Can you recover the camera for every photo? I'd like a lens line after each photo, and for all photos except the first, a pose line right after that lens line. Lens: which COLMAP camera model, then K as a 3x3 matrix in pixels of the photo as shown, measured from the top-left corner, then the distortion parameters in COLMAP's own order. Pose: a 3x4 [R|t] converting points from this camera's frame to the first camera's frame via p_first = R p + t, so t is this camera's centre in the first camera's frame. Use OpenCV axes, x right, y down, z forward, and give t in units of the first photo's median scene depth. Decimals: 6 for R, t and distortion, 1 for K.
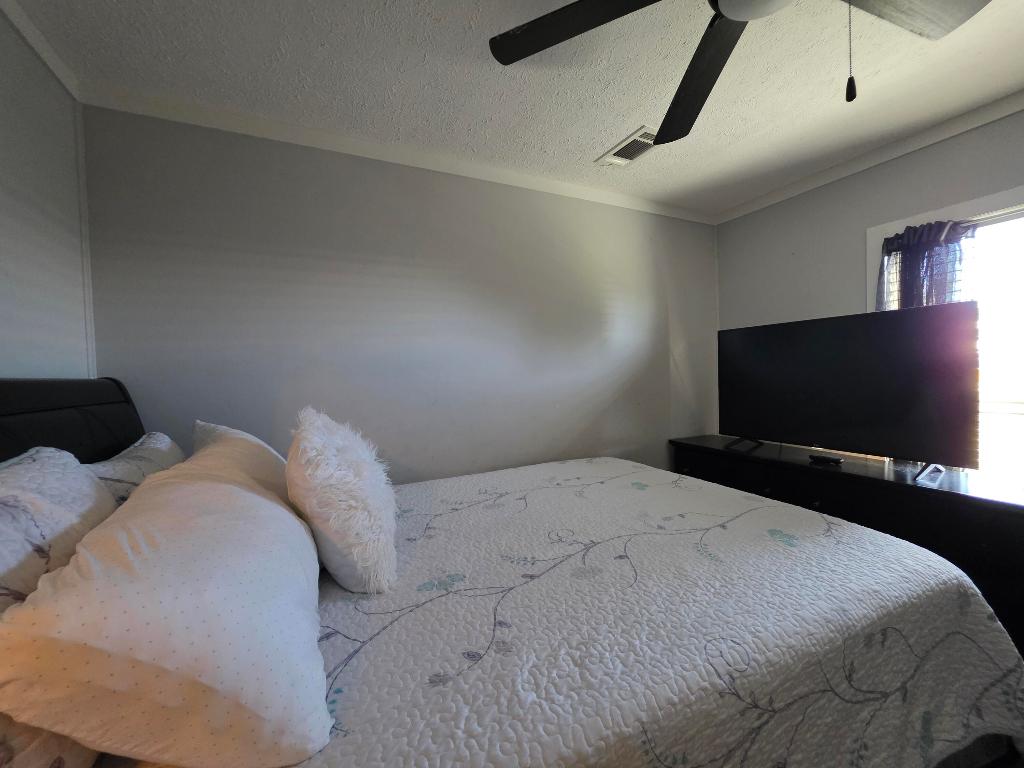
lens RADIAL K [[409.1, 0, 514.0], [0, 409.1, 381.5], [0, 0, 1]] dist [0.001203, 0.000942]
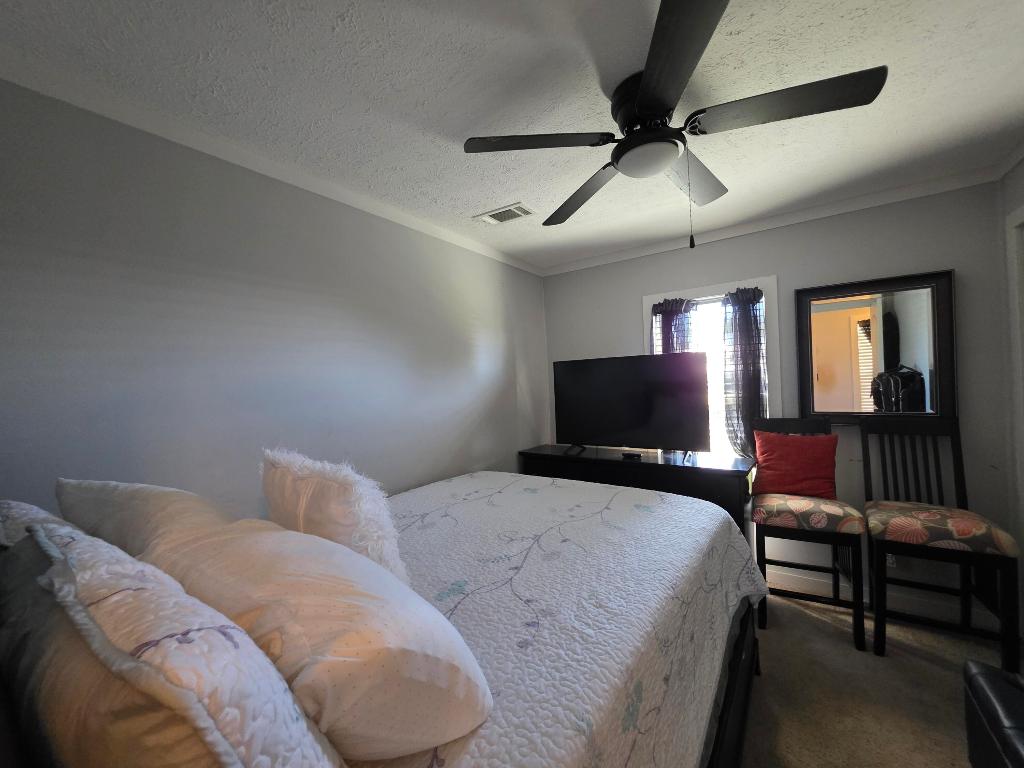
lens RADIAL K [[409.1, 0, 514.0], [0, 409.1, 381.5], [0, 0, 1]] dist [0.001203, 0.000942]
pose [[0.875302, -0.006470, 0.483534, -0.301362], [0.027521, 0.998956, -0.036453, -0.026615], [-0.482794, 0.045215, 0.874566, -0.064698]]
